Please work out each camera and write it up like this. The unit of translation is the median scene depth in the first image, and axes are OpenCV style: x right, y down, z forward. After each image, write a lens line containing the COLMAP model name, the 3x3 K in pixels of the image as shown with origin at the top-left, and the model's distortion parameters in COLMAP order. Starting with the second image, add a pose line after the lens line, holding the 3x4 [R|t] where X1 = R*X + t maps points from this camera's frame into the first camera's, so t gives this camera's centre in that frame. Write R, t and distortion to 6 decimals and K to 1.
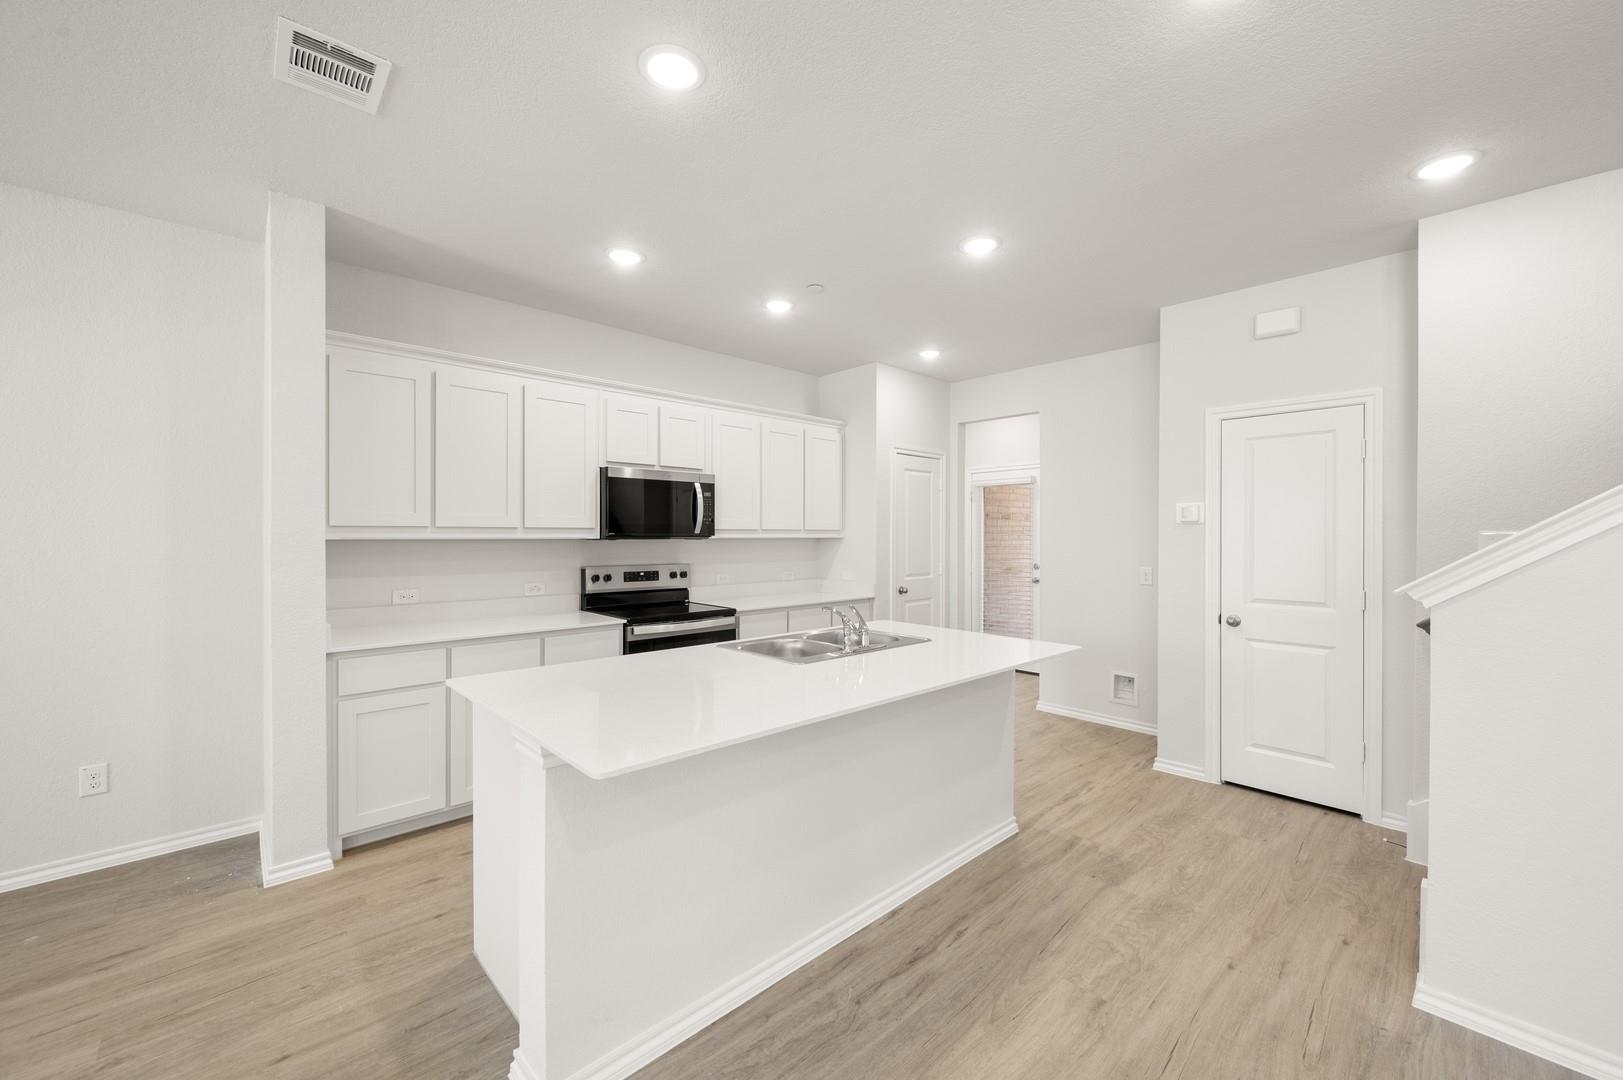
lens RADIAL K [[640.3, 0, 814.3], [0, 640.3, 539.2], [0, 0, 1]] dist [-0.000966, -0.000058]
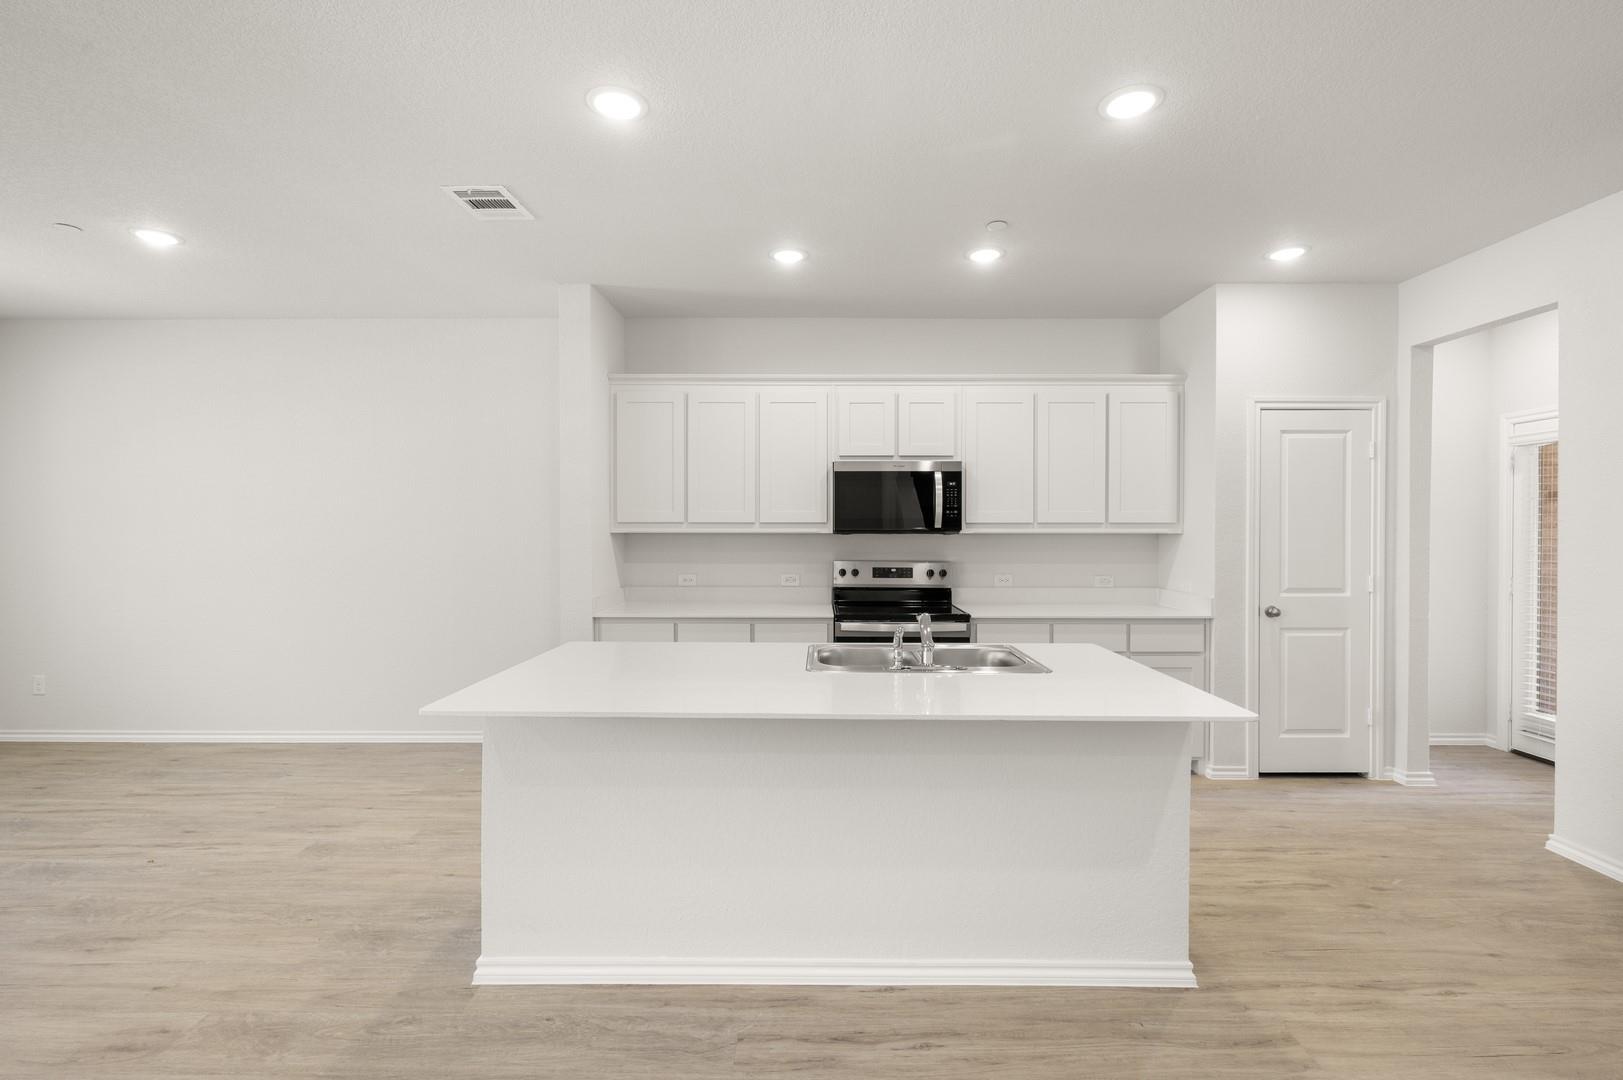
lens RADIAL K [[709.6, 0, 811.5], [0, 709.6, 540.0], [0, 0, 1]] dist [0.001417, -0.000281]
pose [[0.722347, 0.010217, -0.691455, 0.408268], [-0.006004, 0.999946, 0.008503, 0.000756], [0.691505, -0.001991, 0.722369, 0.165763]]
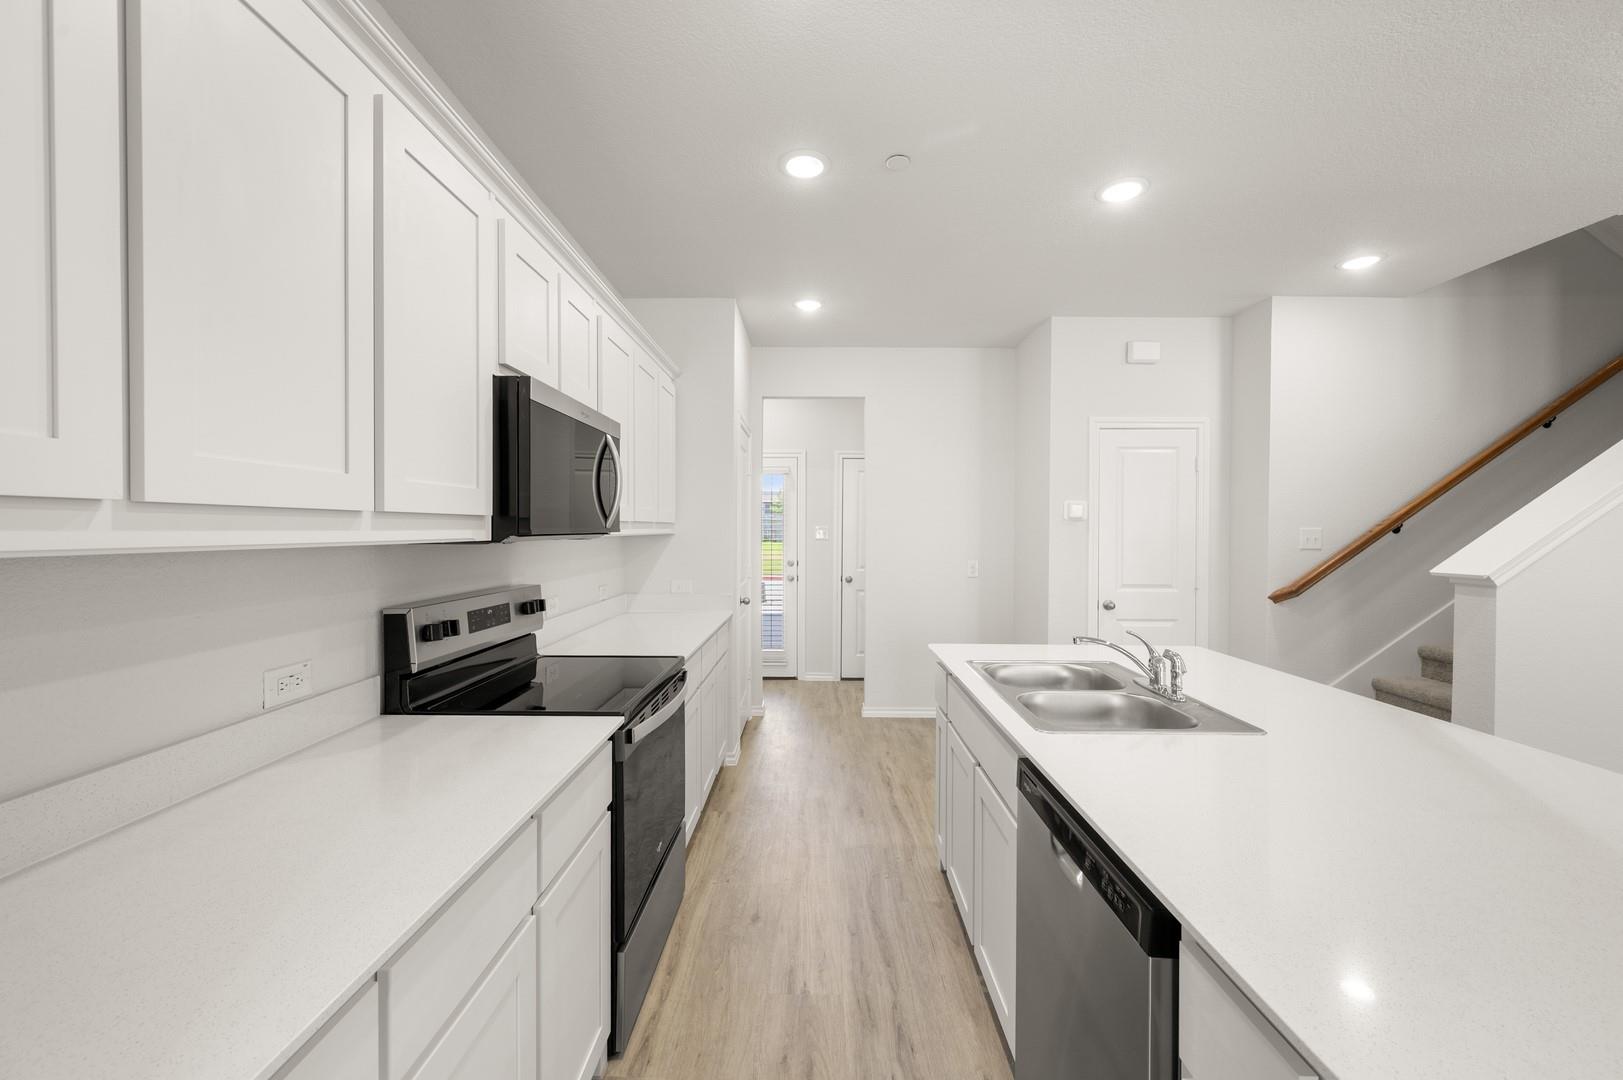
lens RADIAL K [[640.3, 0, 814.3], [0, 640.3, 539.2], [0, 0, 1]] dist [-0.000966, -0.000058]
pose [[0.691139, -0.011586, 0.722629, -0.489328], [0.003893, 0.999917, 0.012309, -0.006116], [-0.722711, -0.005694, 0.691126, 0.536486]]
